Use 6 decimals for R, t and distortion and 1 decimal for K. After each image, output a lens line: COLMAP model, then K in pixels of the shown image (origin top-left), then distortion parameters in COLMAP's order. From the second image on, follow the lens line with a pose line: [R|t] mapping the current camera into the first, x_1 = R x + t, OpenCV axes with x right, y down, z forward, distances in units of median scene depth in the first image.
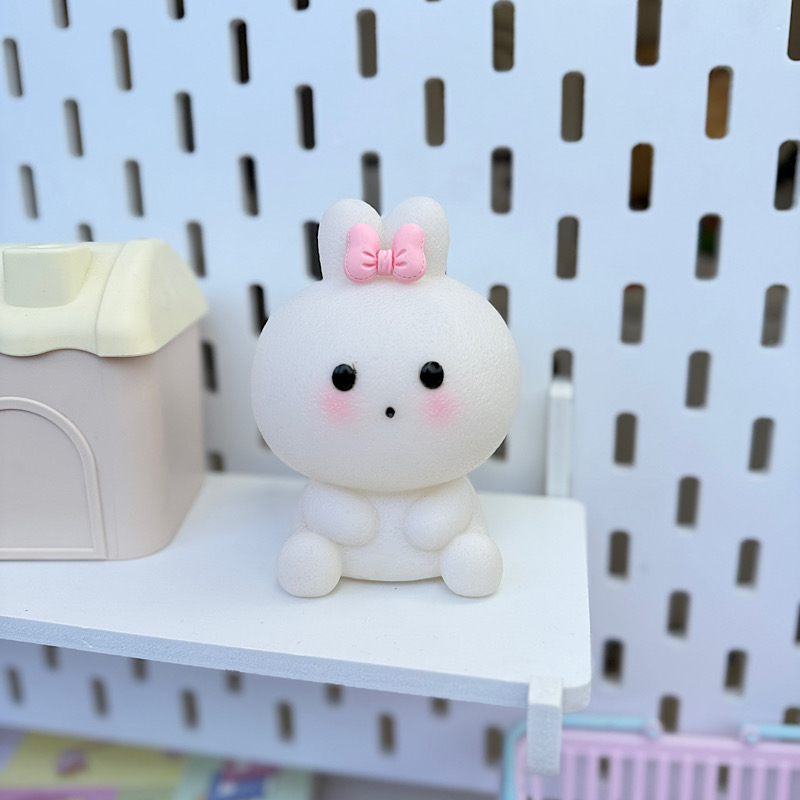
lens RADIAL K [[824.9, 0, 398.0], [0, 824.9, 396.5], [0, 0, 1]] dist [-0.039227, 0.000000]
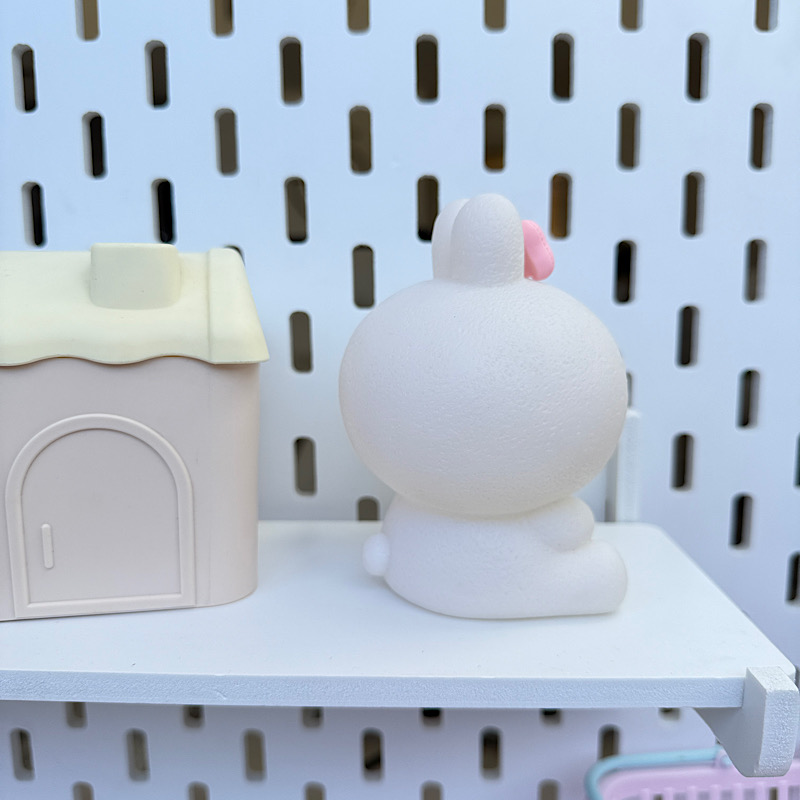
lens RADIAL K [[824.9, 0, 400.9], [0, 824.9, 401.4], [0, 0, 1]] dist [-0.039227, 0.000000]
pose [[0.978461, -0.020907, 0.205372, -0.333824], [0.045262, 0.992378, -0.114617, 0.098538], [-0.201410, 0.121443, 0.971949, 0.100399]]
